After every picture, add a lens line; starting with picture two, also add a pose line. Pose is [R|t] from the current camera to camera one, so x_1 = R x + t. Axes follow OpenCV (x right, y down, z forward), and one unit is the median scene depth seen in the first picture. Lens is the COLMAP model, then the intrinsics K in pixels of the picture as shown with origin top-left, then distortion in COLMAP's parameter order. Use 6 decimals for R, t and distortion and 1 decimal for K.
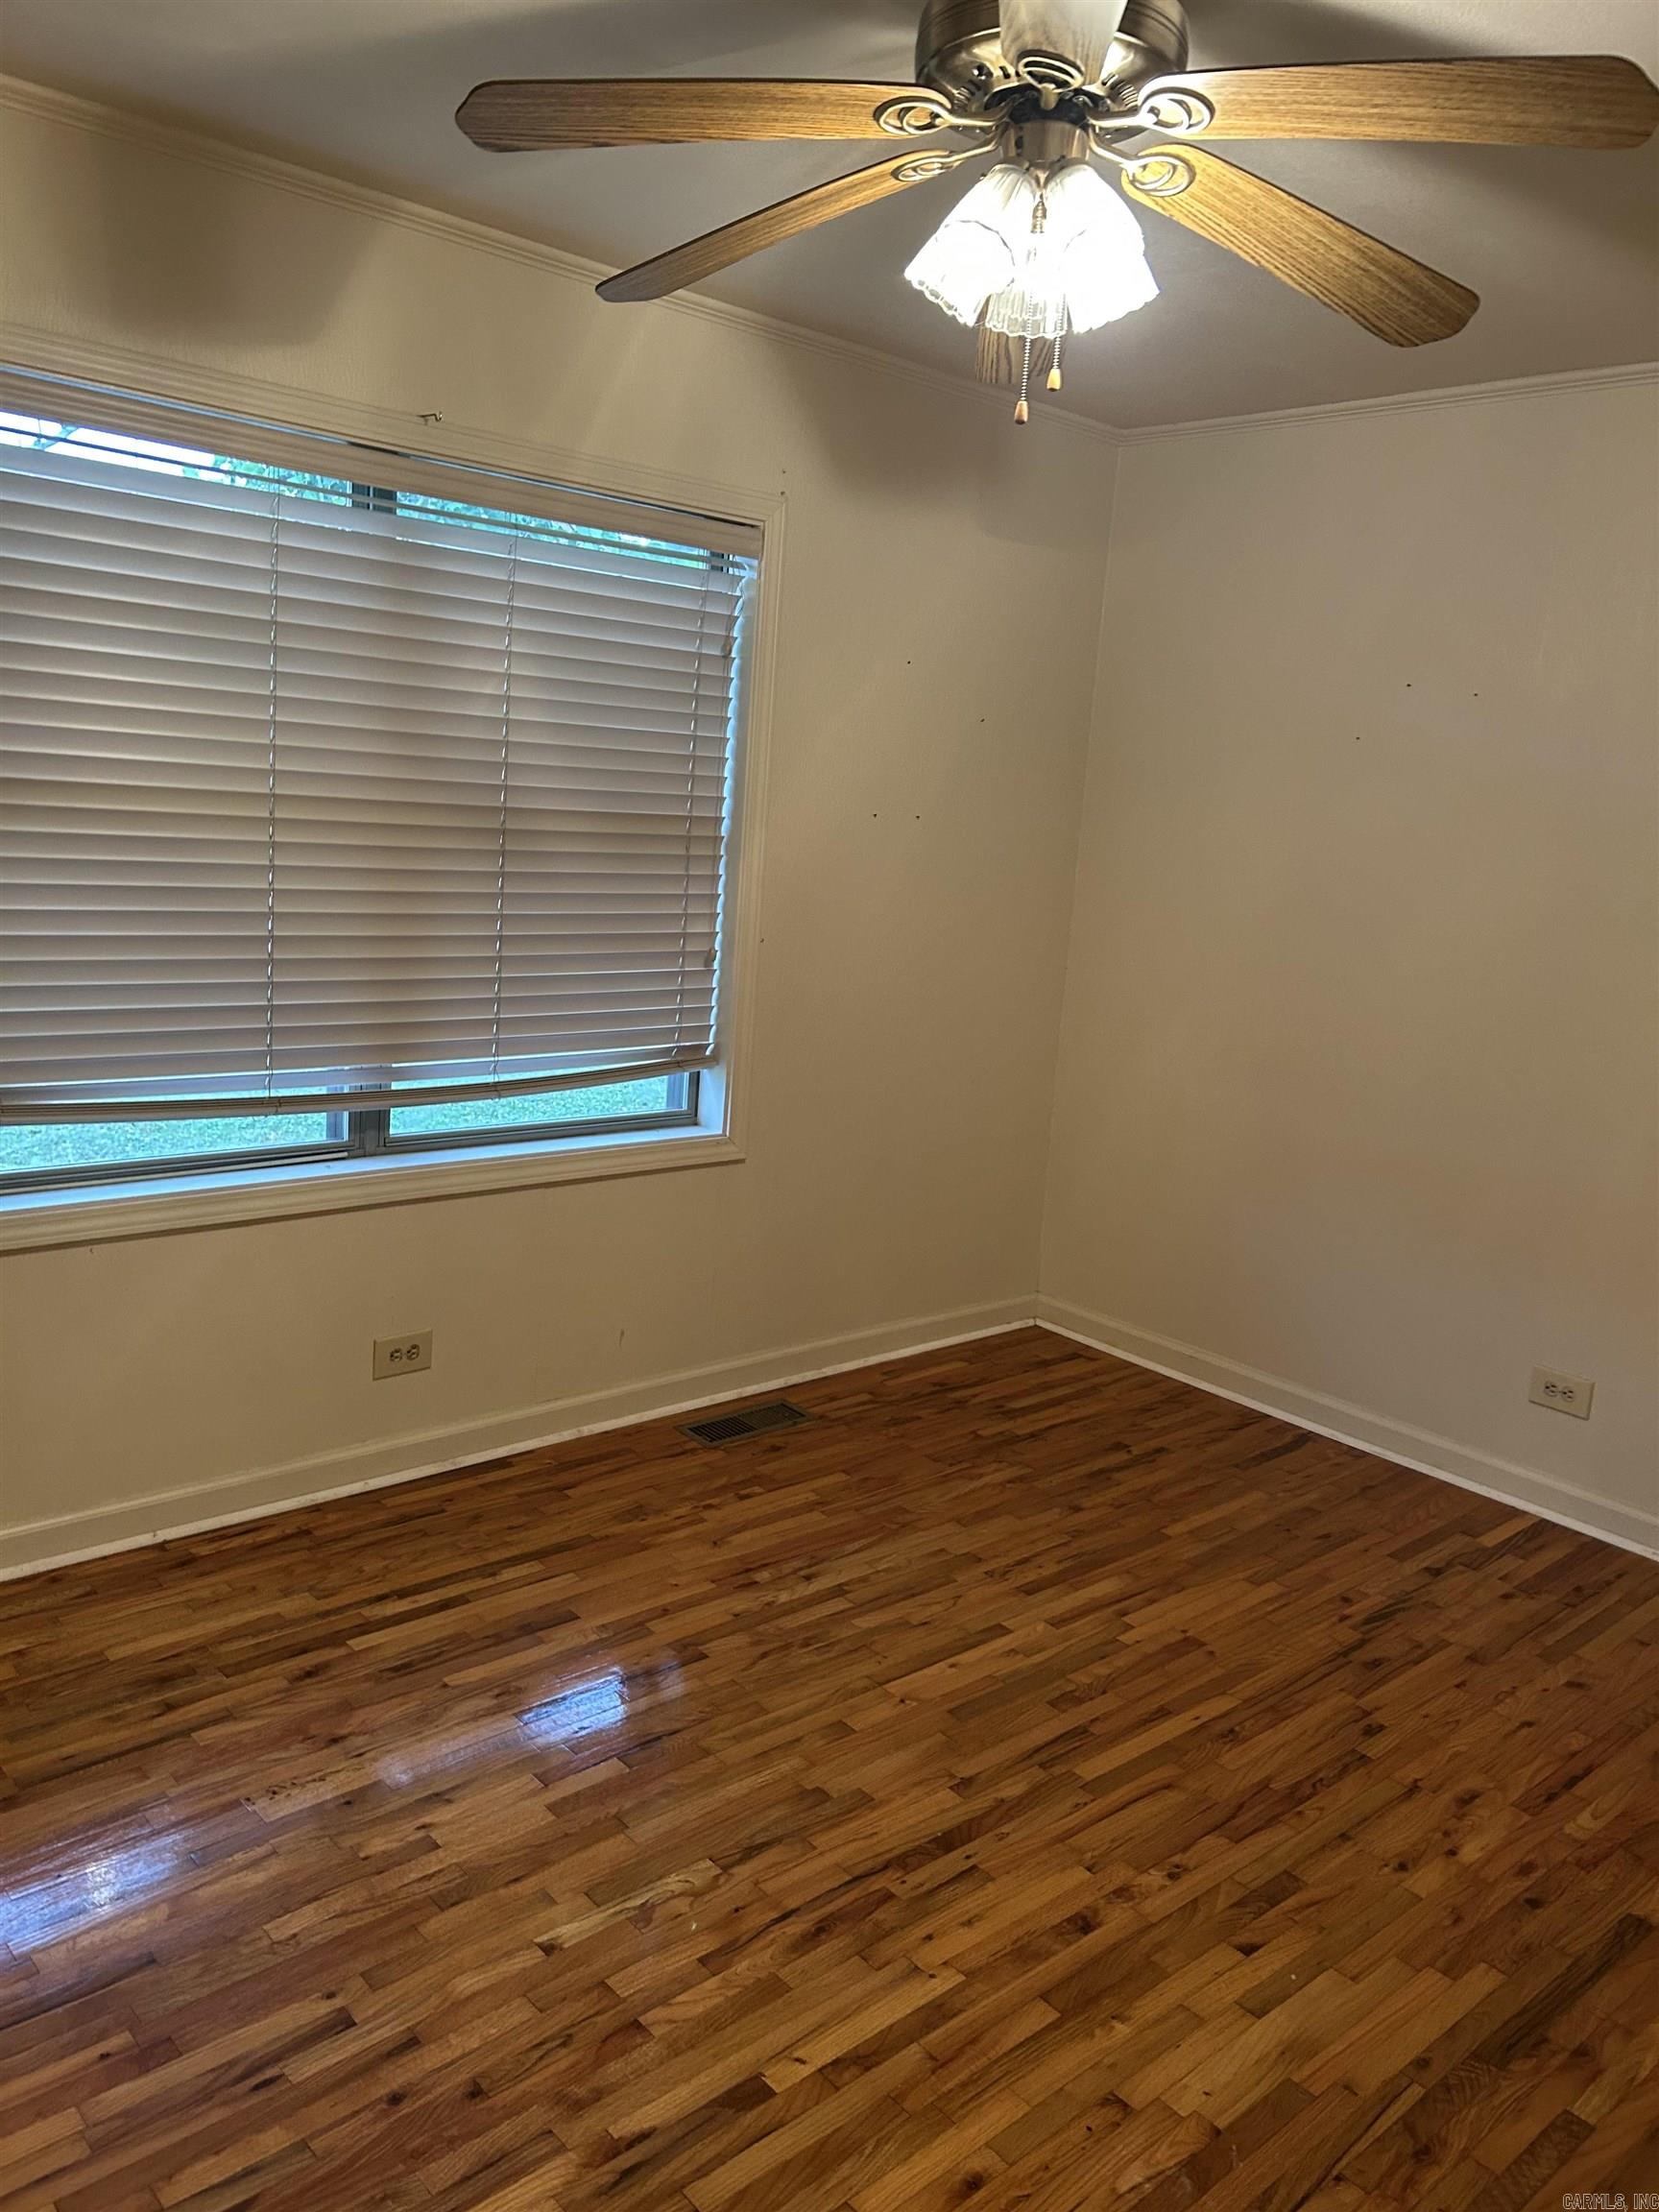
lens RADIAL K [[1666.6, 0, 868.1], [0, 1666.6, 1104.3], [0, 0, 1]] dist [0.064082, -0.093654]
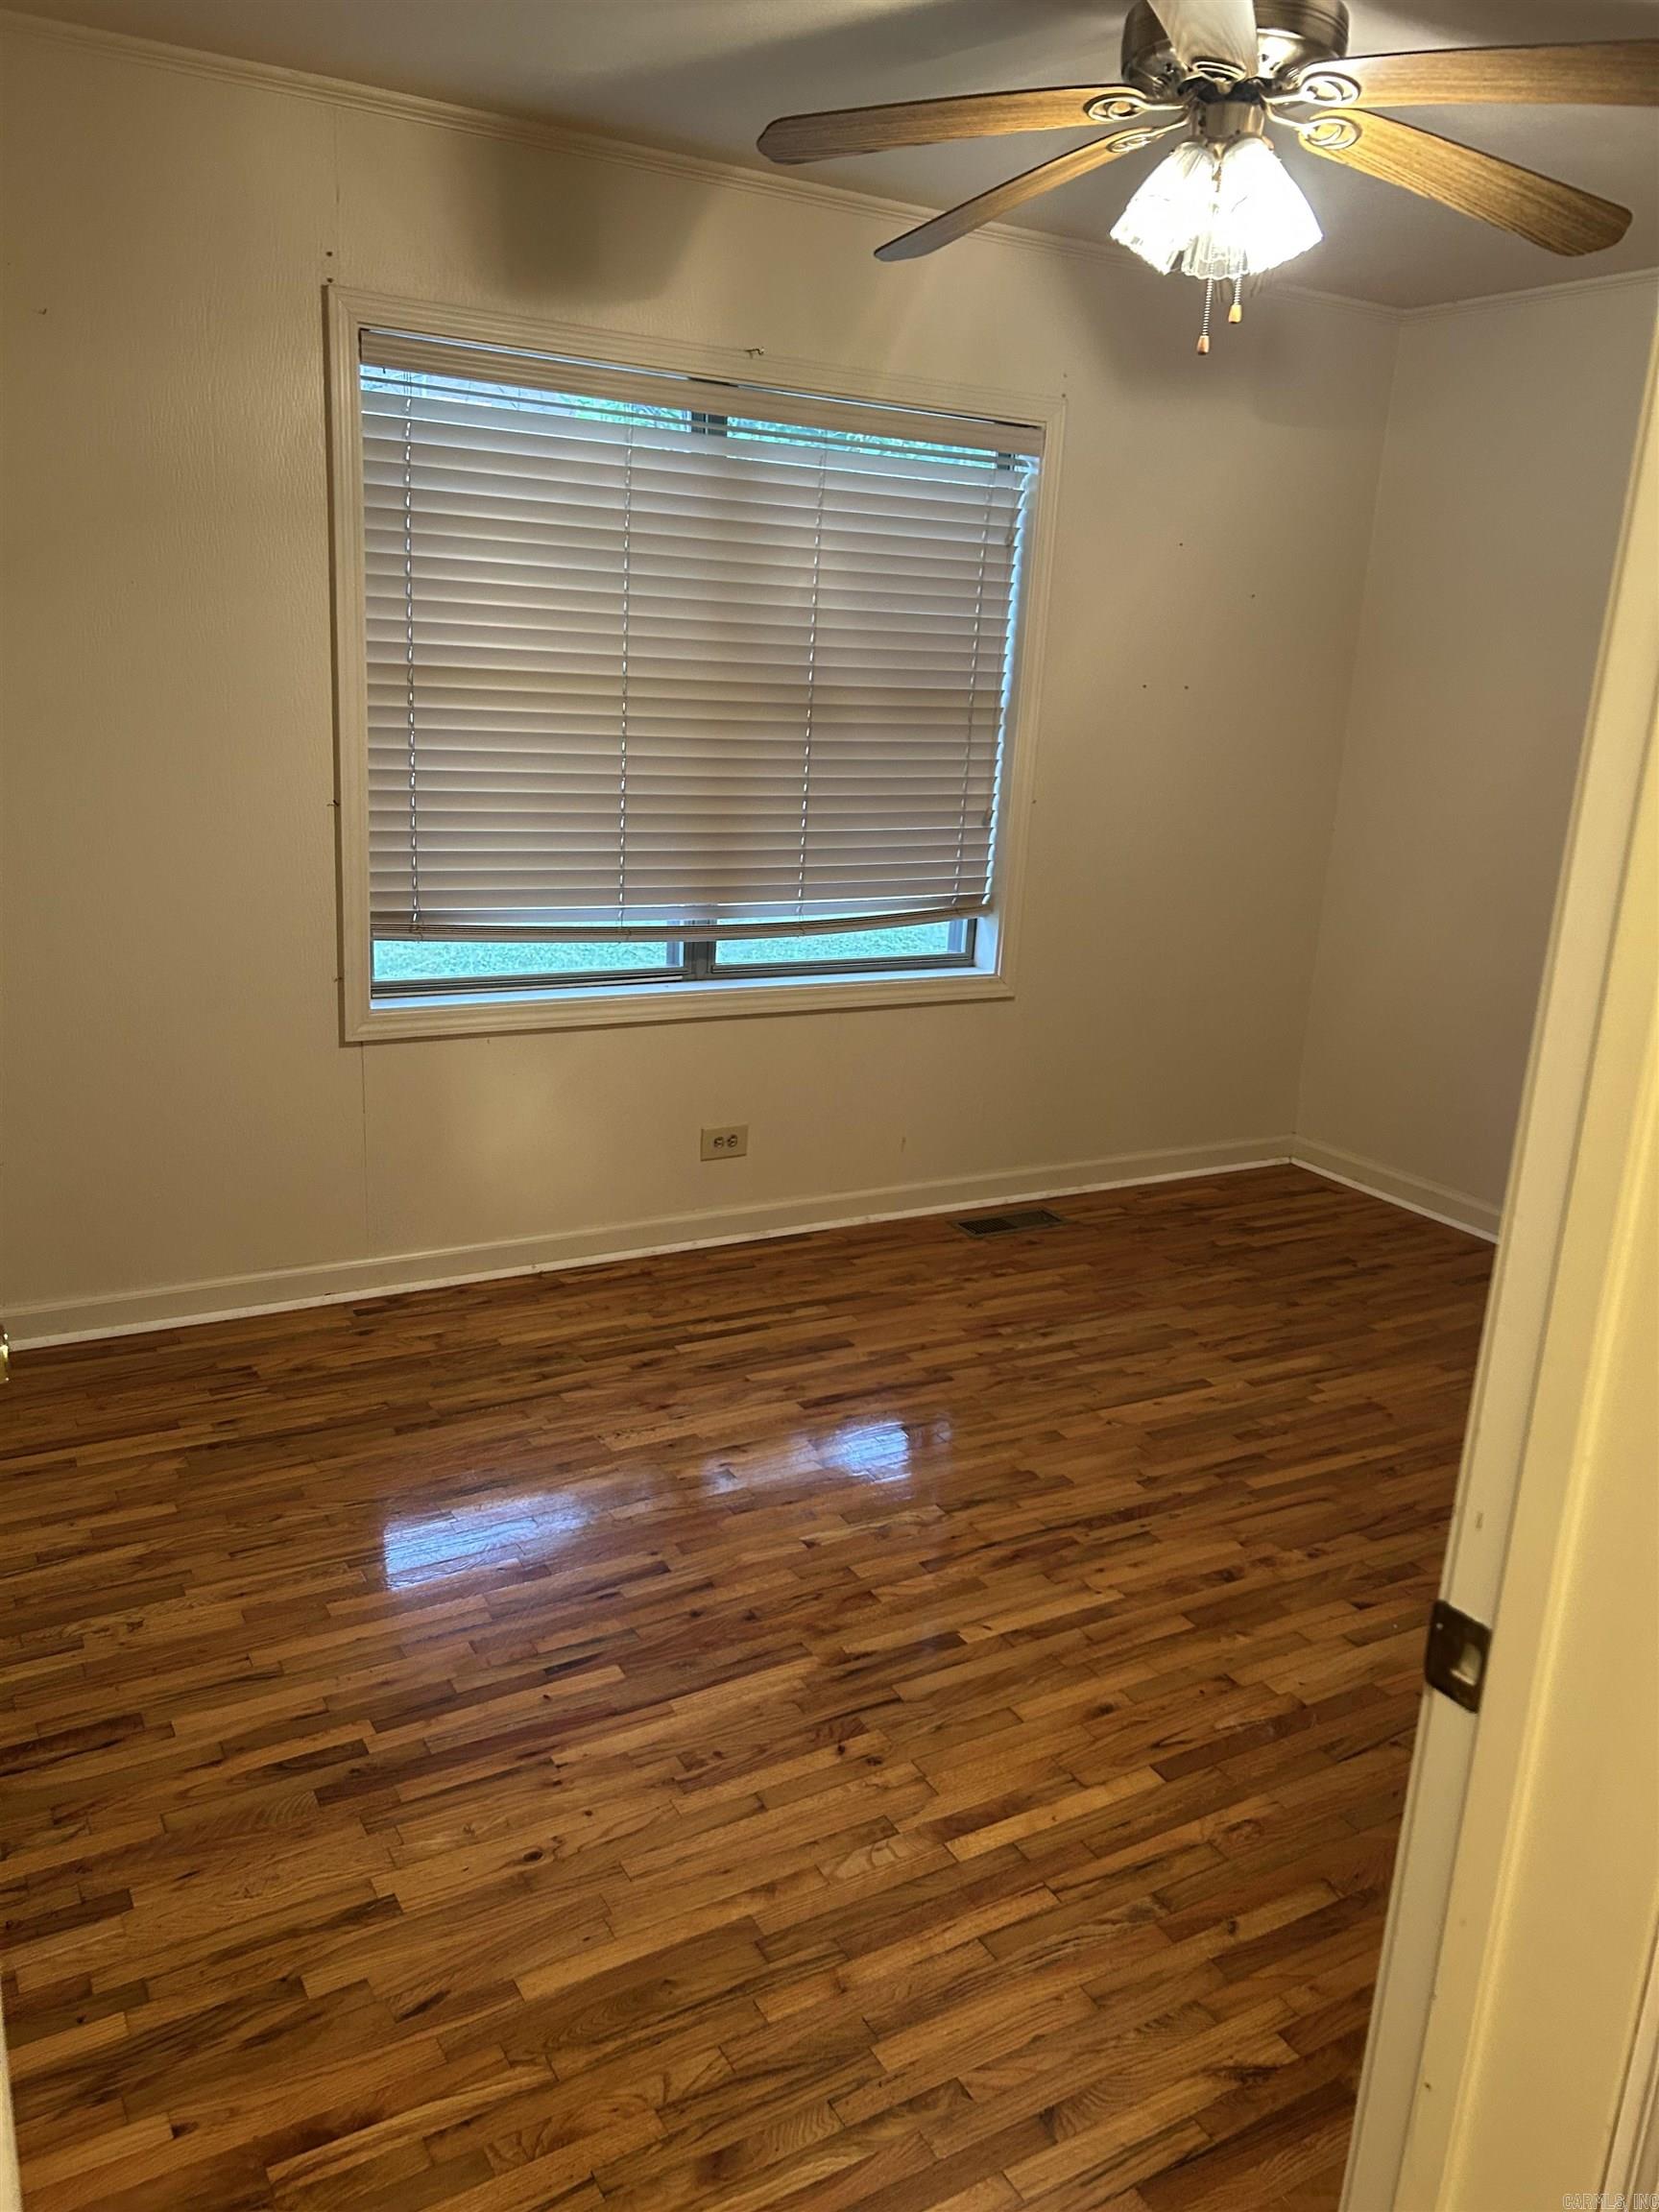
lens RADIAL K [[1666.6, 0, 868.1], [0, 1666.6, 1104.3], [0, 0, 1]] dist [0.064082, -0.093654]
pose [[0.979509, 0.032995, -0.198680, 0.082090], [-0.019746, 0.997469, 0.068299, 0.045226], [0.200431, -0.062976, 0.977682, -0.205359]]
